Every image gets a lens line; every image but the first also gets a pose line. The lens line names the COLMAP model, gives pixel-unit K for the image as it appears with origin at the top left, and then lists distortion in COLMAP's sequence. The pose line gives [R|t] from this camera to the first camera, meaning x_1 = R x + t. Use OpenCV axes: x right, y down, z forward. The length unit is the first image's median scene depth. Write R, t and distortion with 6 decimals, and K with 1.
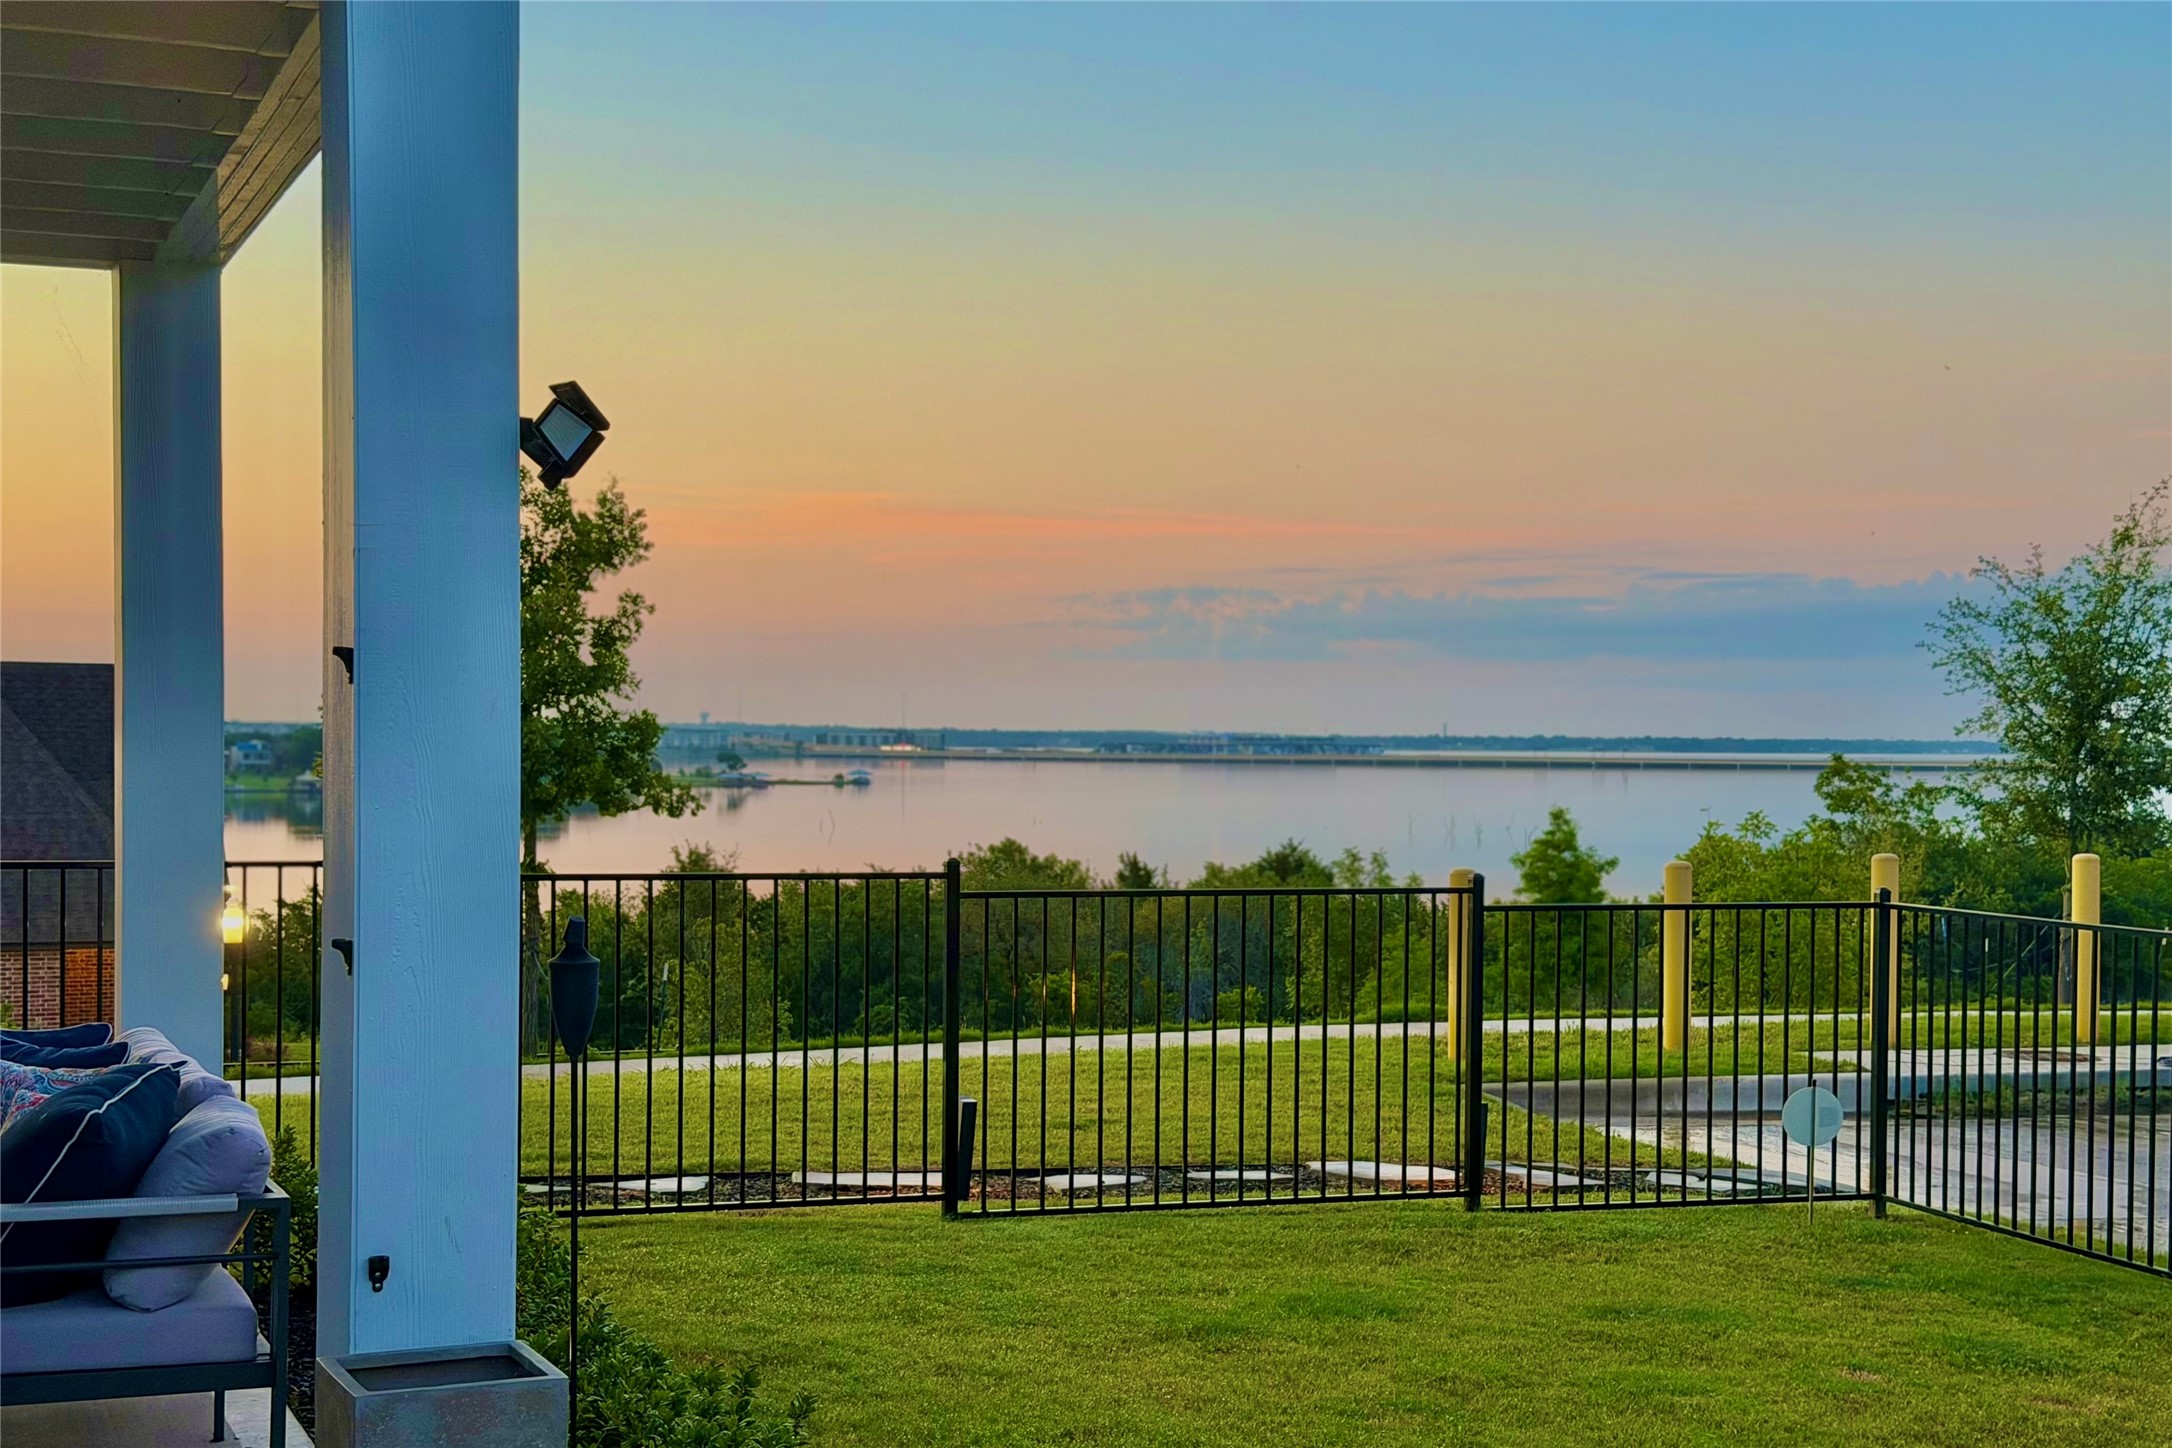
lens RADIAL K [[3239.9, 0, 1092.5], [0, 3239.9, 795.9], [0, 0, 1]] dist [0.150805, 0.000000]
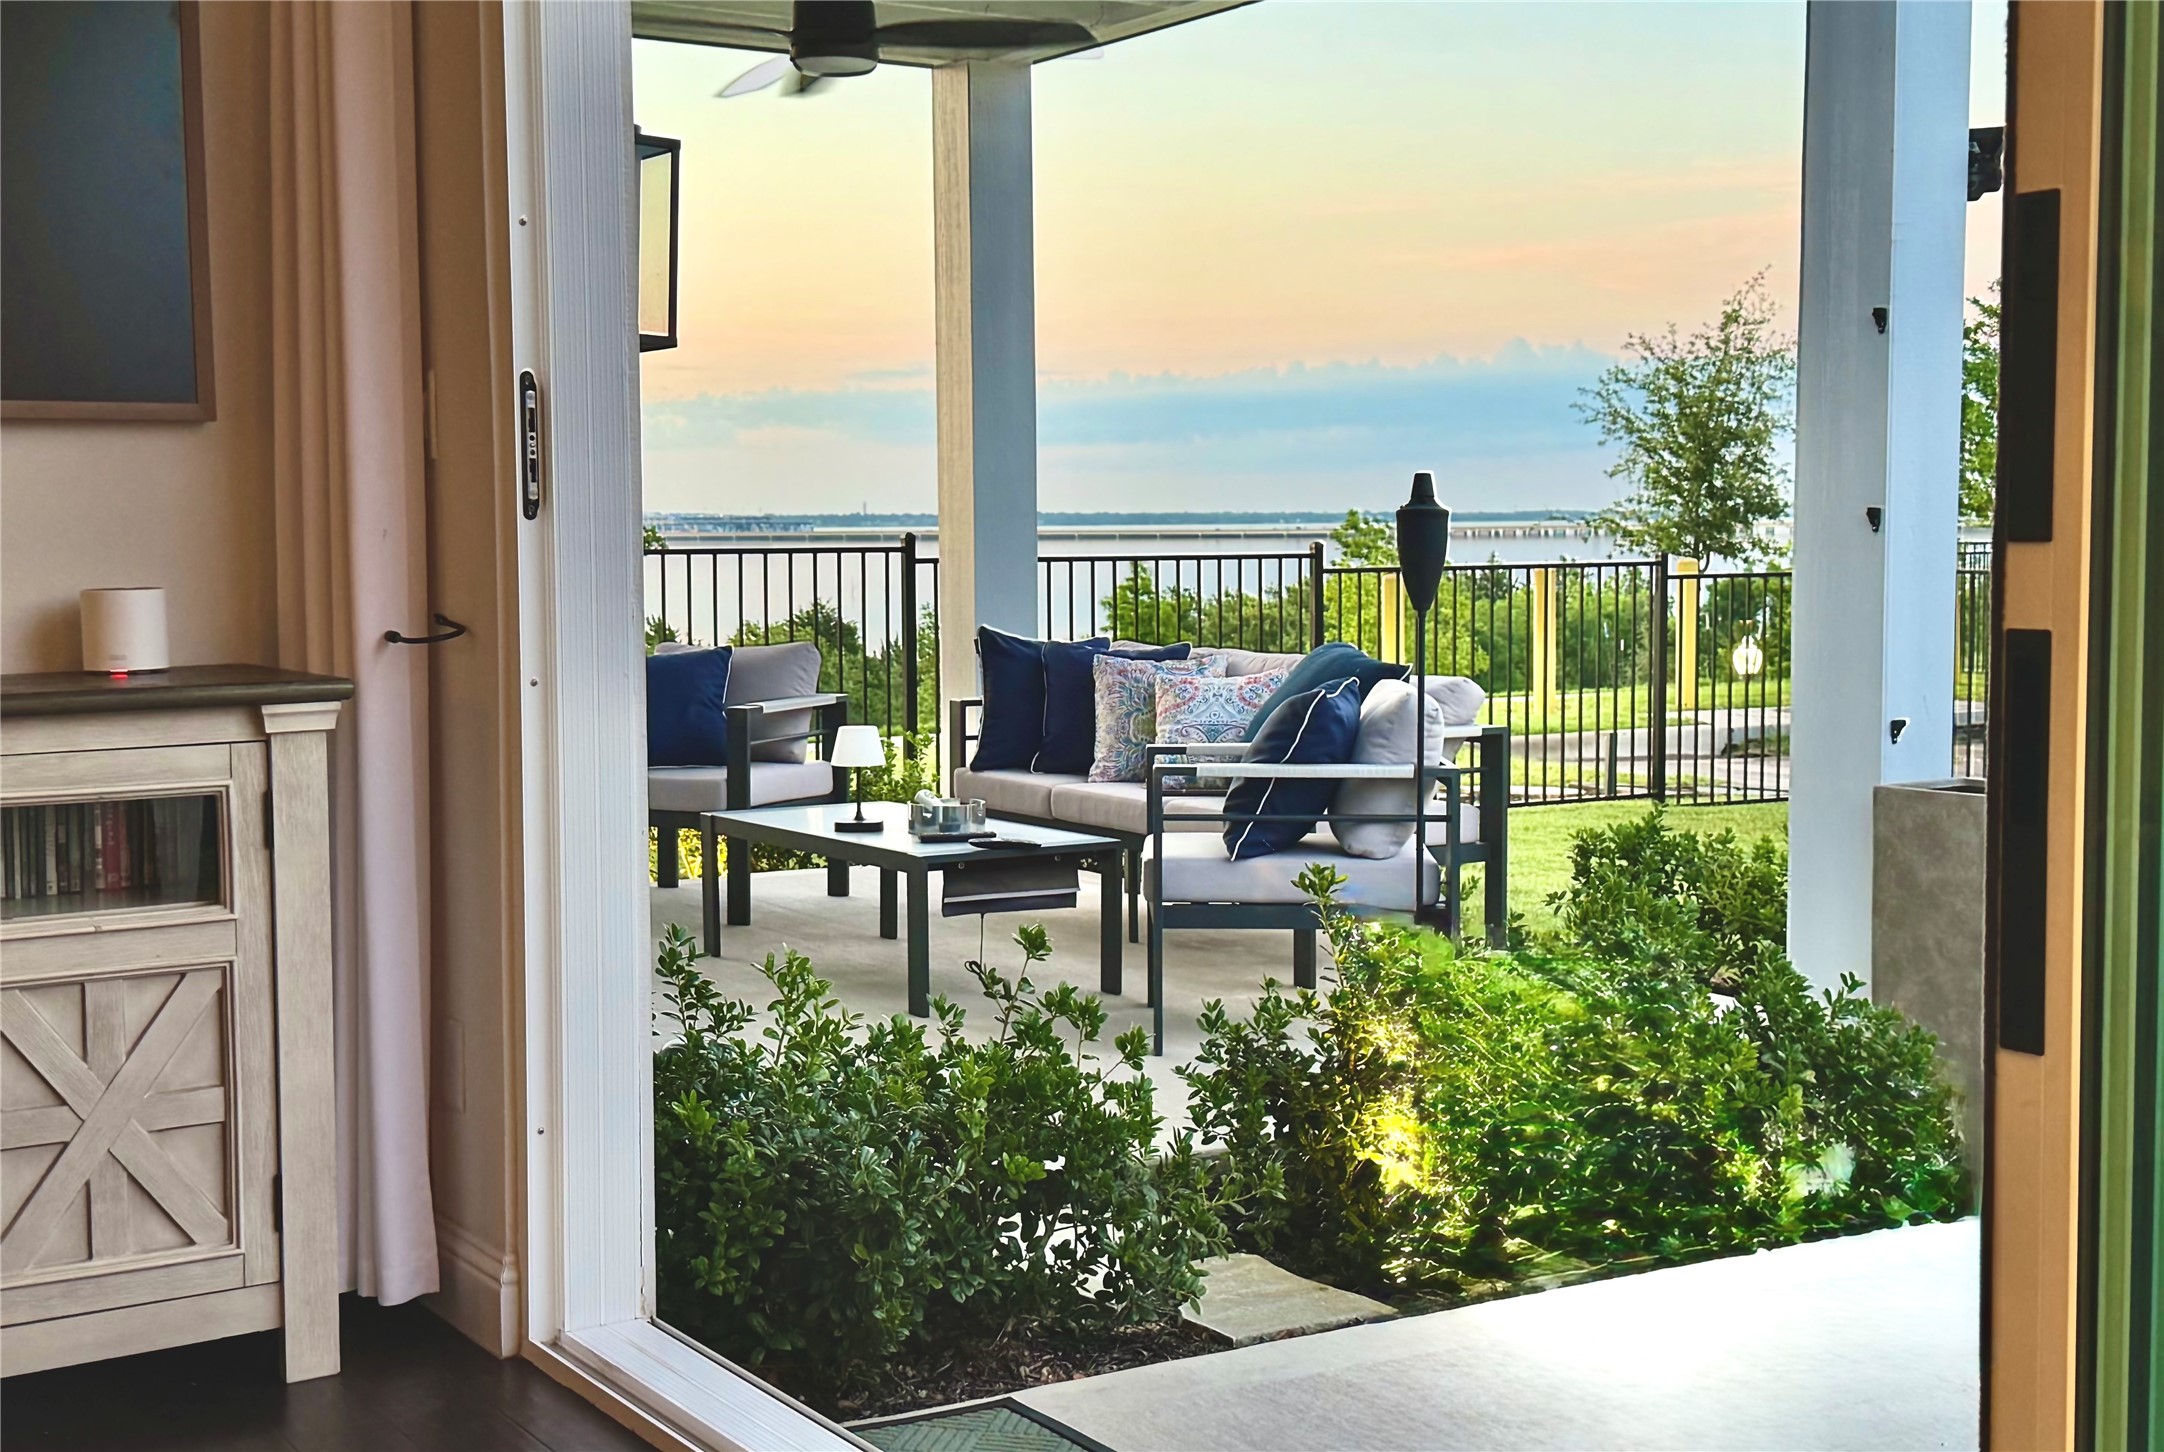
lens RADIAL K [[2867.2, 0, 1081.7], [0, 2867.2, 715.9], [0, 0, 1]] dist [0.158031, 0.000000]
pose [[0.979505, -0.027604, 0.199518, -0.178266], [0.017617, 0.998509, 0.051657, 0.013478], [-0.200647, -0.047084, 0.978531, -0.046930]]
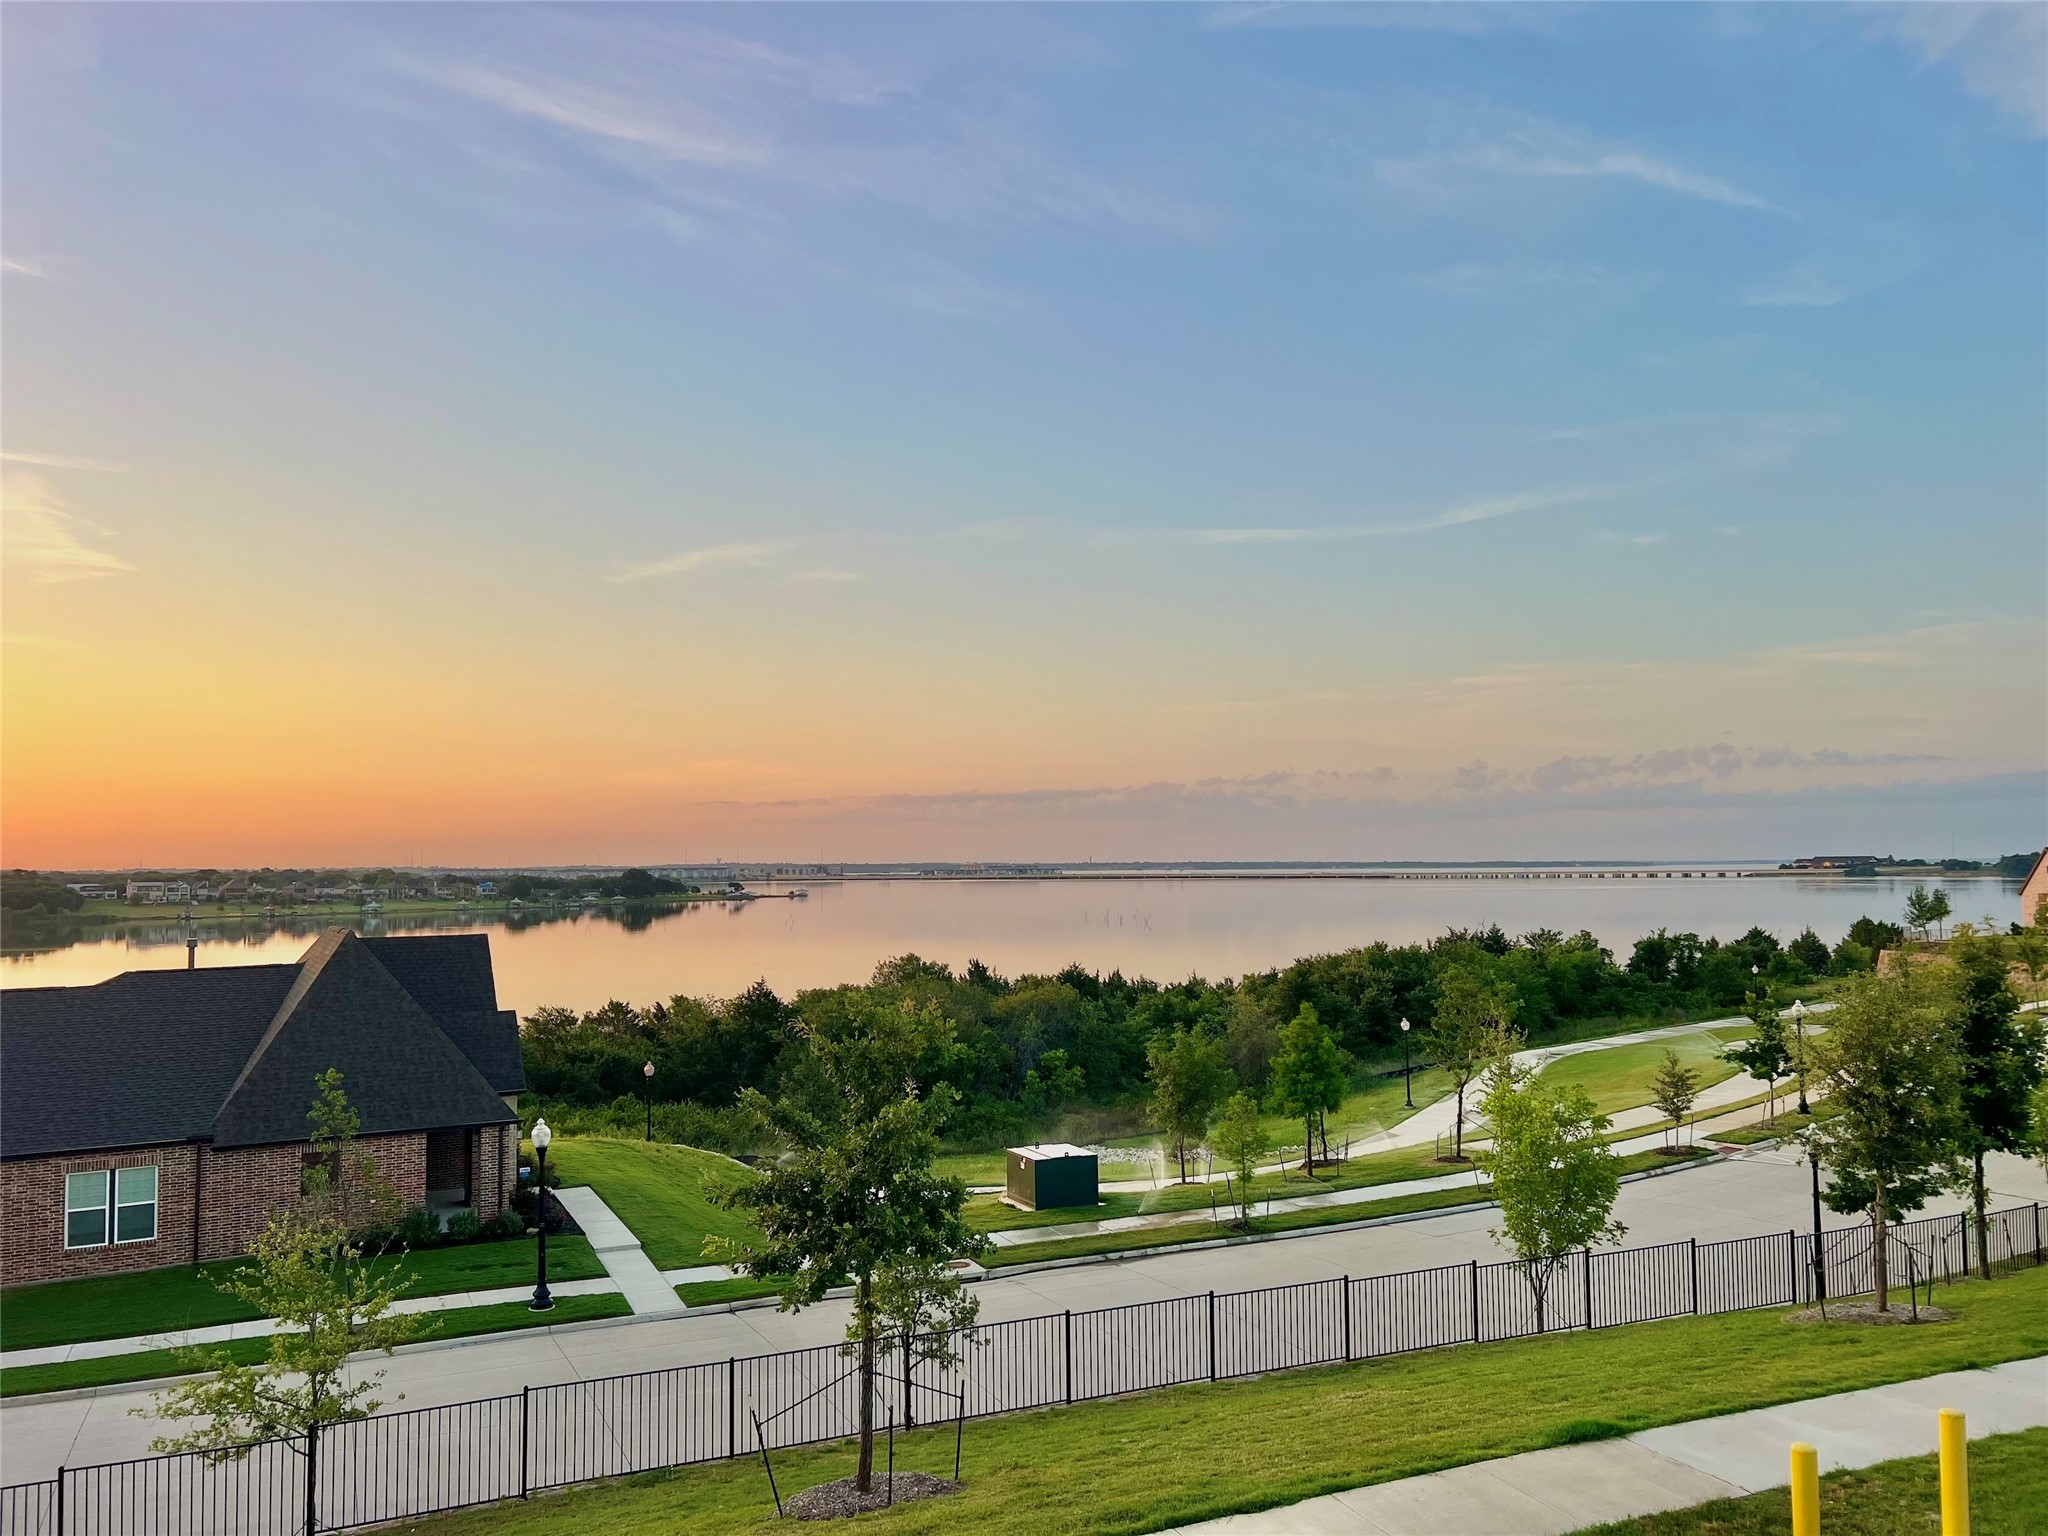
lens RADIAL K [[1562.8, 0, 987.3], [0, 1562.8, 742.8], [0, 0, 1]] dist [0.061133, -0.043895]
pose [[0.997750, -0.012946, 0.065790, -0.159169], [0.018164, 0.996682, -0.079343, -0.144161], [-0.064544, 0.080359, 0.994674, 0.356029]]
